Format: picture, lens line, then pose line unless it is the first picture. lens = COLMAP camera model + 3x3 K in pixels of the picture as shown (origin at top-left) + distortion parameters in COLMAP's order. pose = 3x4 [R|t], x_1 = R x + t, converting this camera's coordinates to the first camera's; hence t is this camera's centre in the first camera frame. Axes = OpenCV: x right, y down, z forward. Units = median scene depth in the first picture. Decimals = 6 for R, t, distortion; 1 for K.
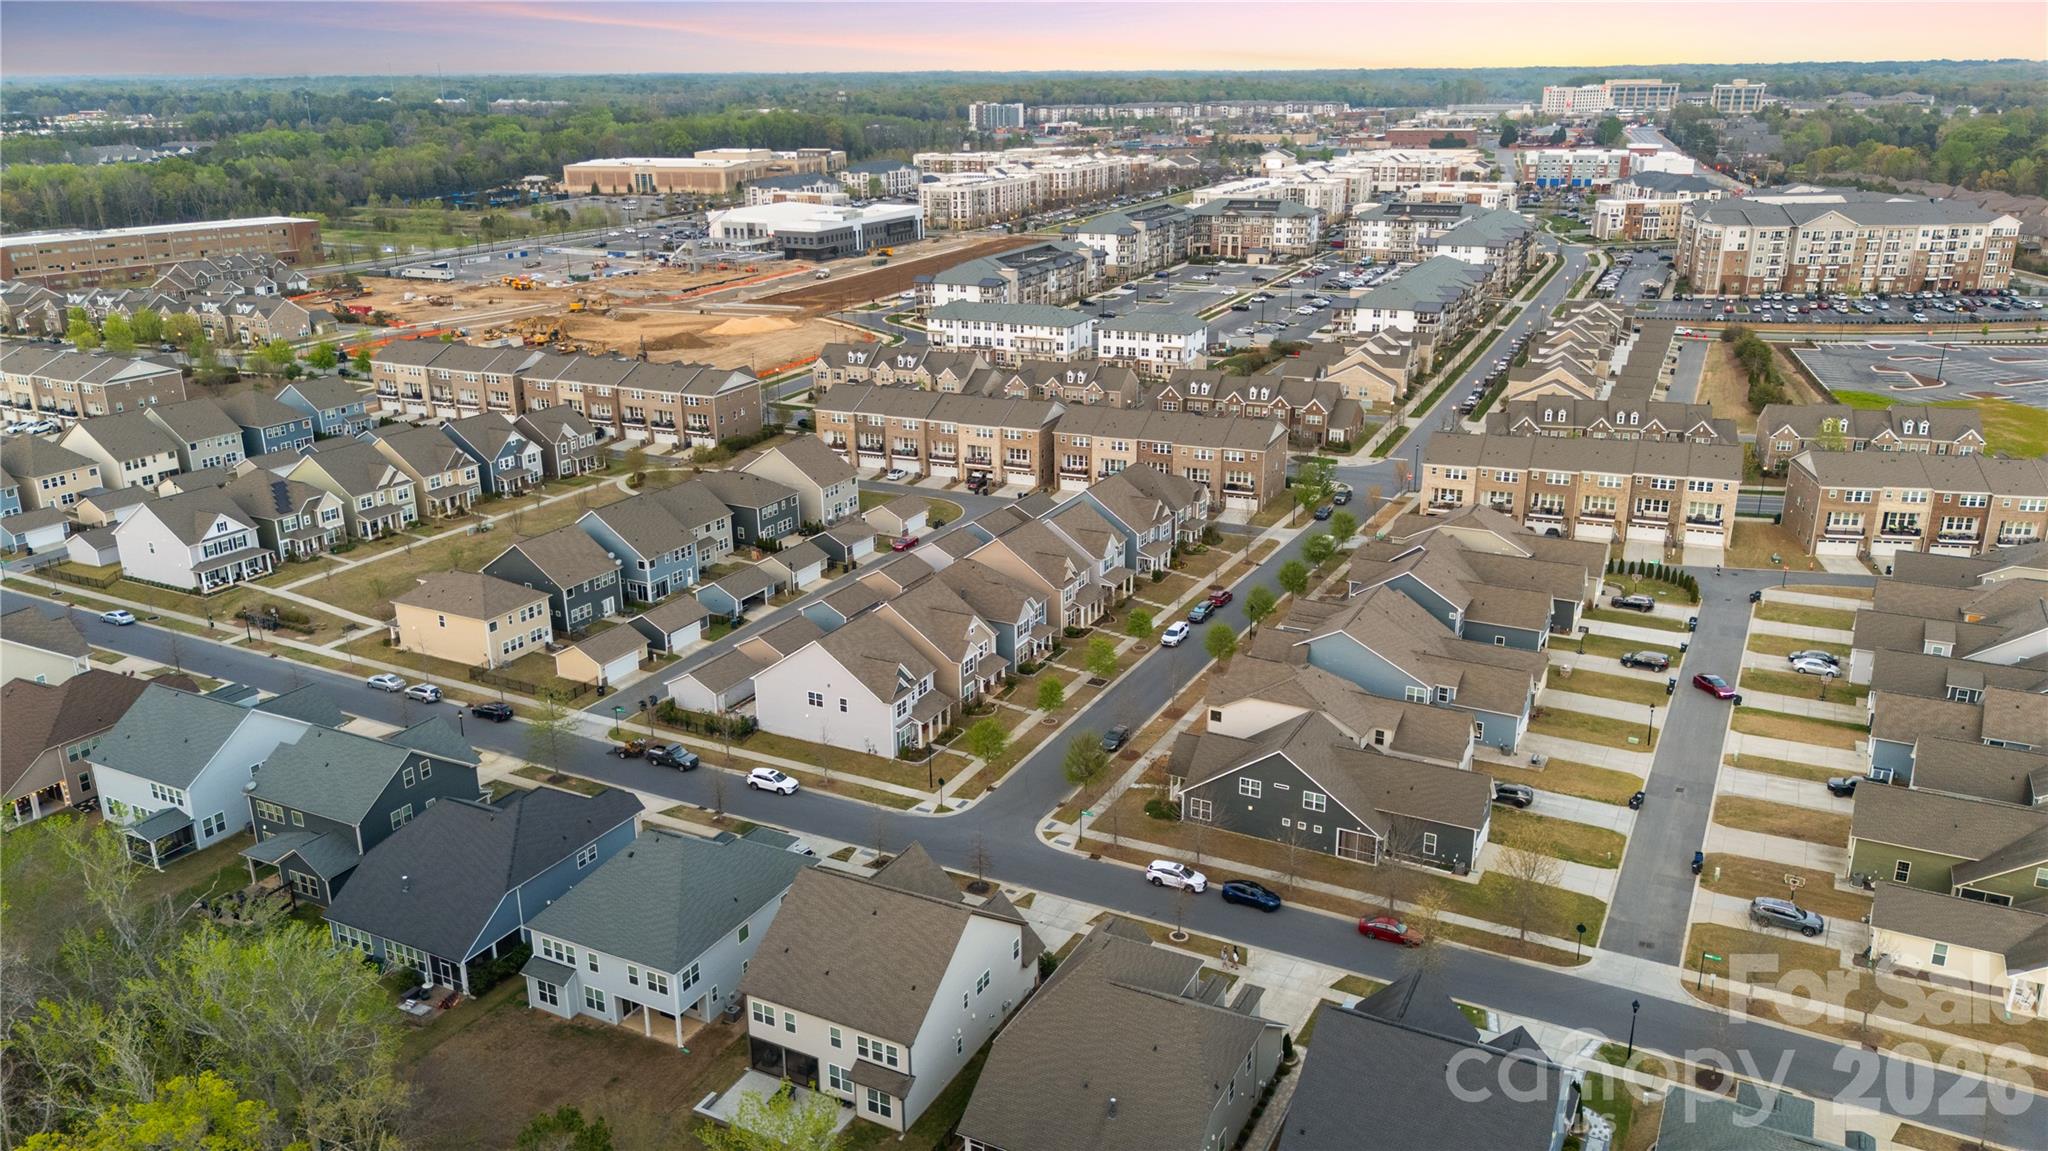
lens RADIAL K [[1526.7, 0, 1019.8], [0, 1526.7, 596.7], [0, 0, 1]] dist [0.079186, -0.087456]
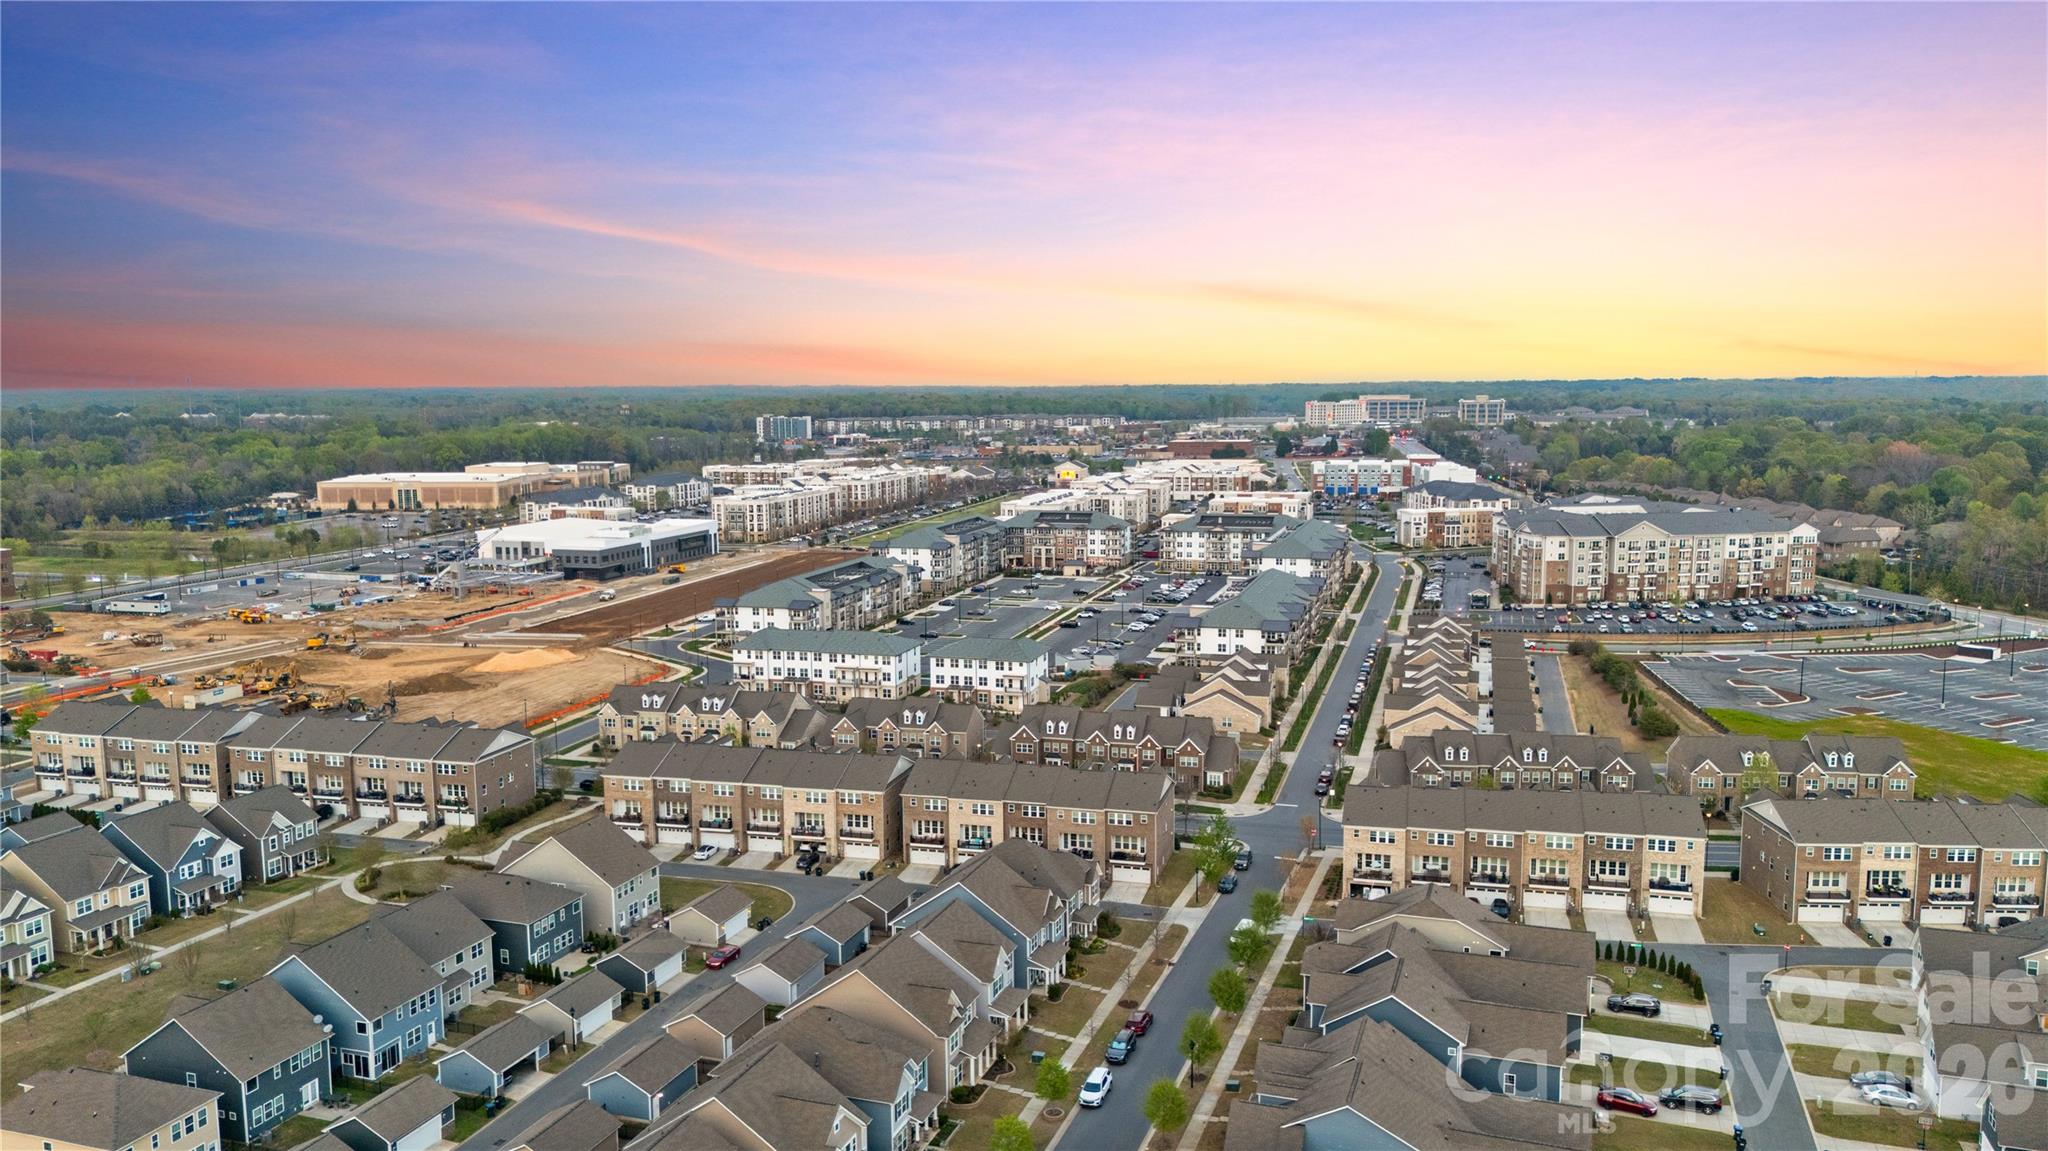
lens RADIAL K [[1526.7, 0, 1026.9], [0, 1526.7, 573.2], [0, 0, 1]] dist [0.079186, -0.087456]
pose [[0.989143, -0.017821, 0.145869, -0.021667], [0.047418, 0.978231, -0.202029, -0.039861], [-0.139093, 0.206752, 0.968456, 0.114870]]
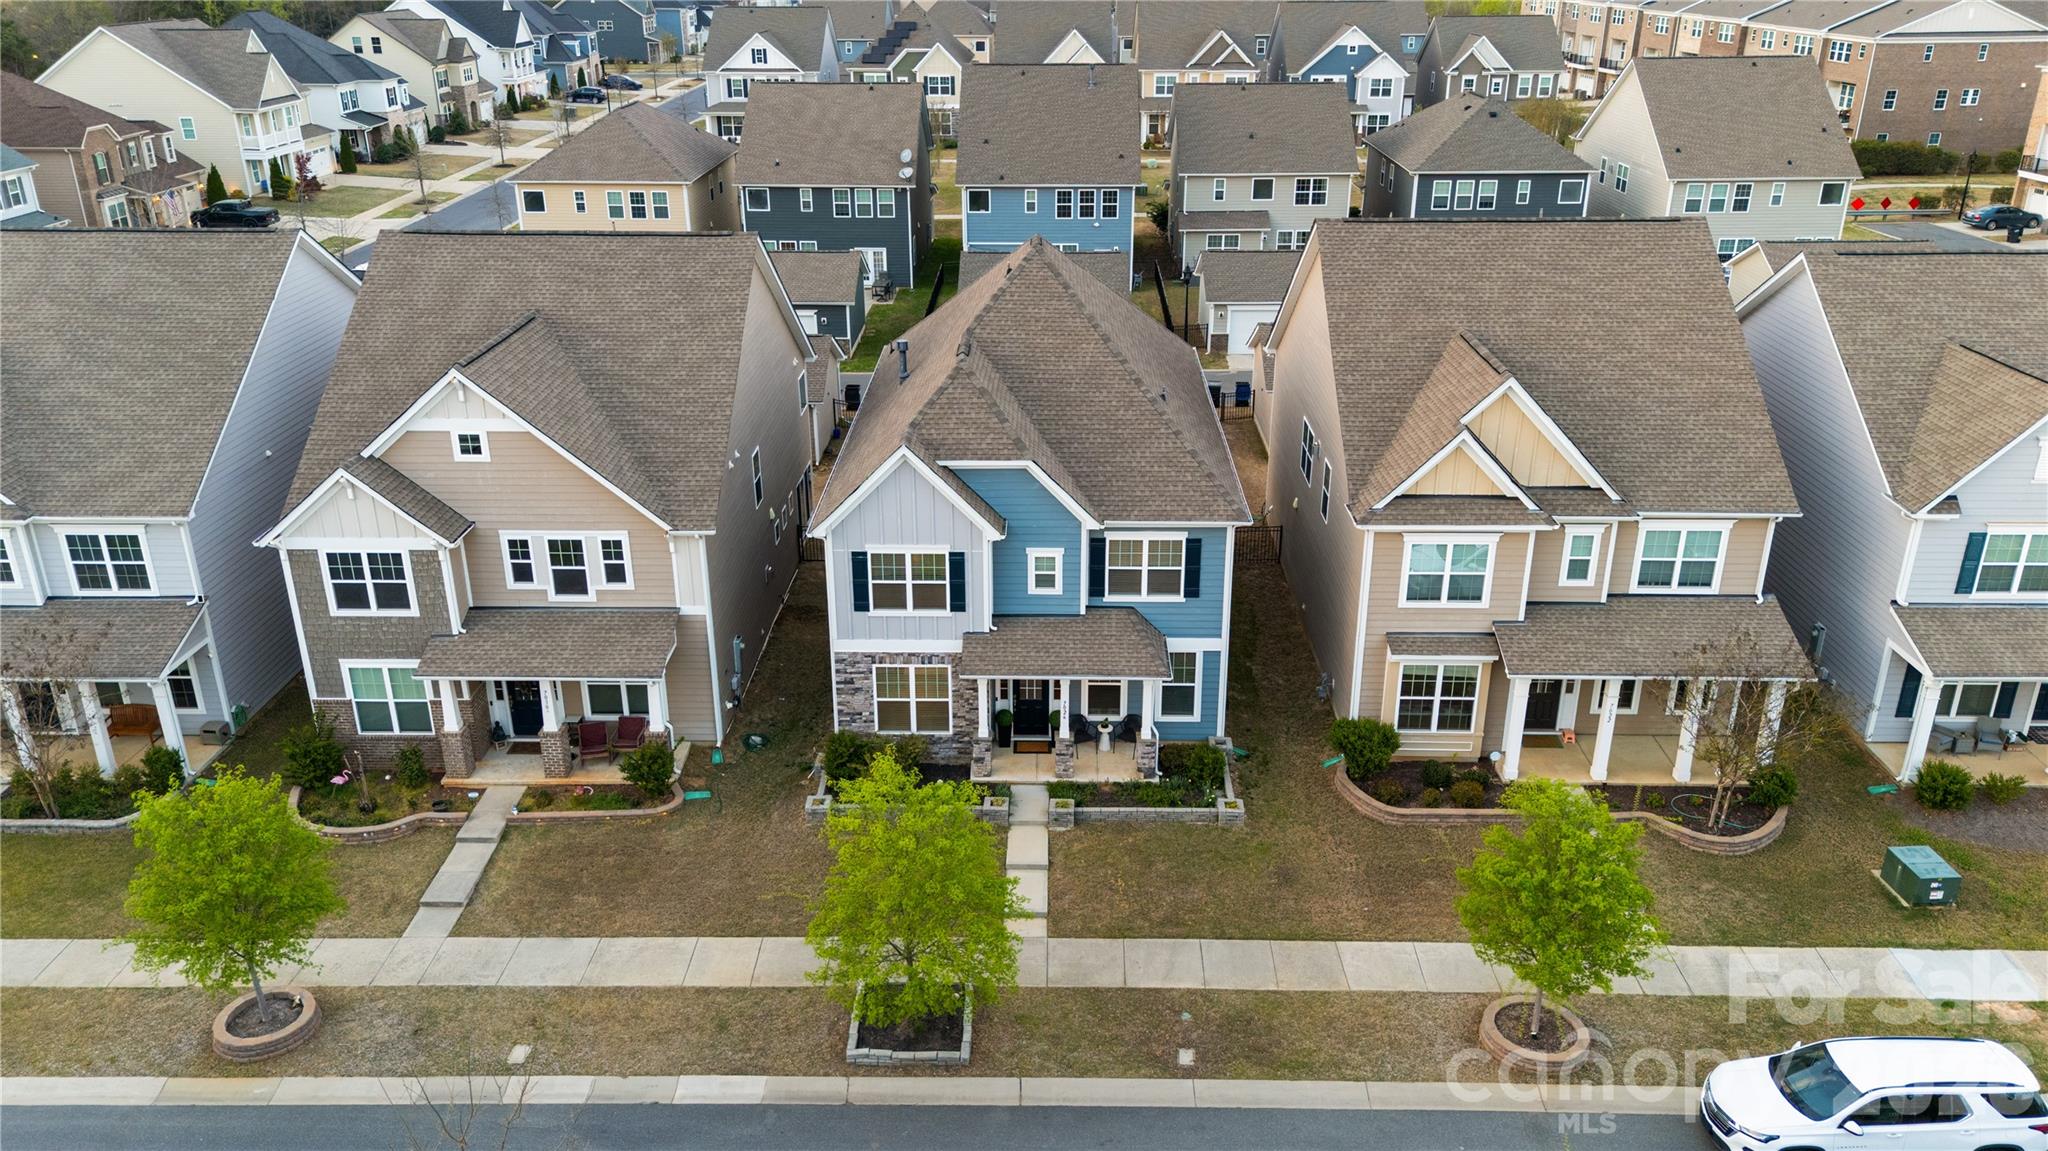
lens RADIAL K [[1526.7, 0, 1022.9], [0, 1526.7, 579.8], [0, 0, 1]] dist [0.079186, -0.087456]
pose [[0.450952, 0.355111, -0.818864, 0.092604], [-0.292406, 0.925593, 0.240366, -0.017337], [0.843292, 0.131048, 0.521235, 0.465781]]
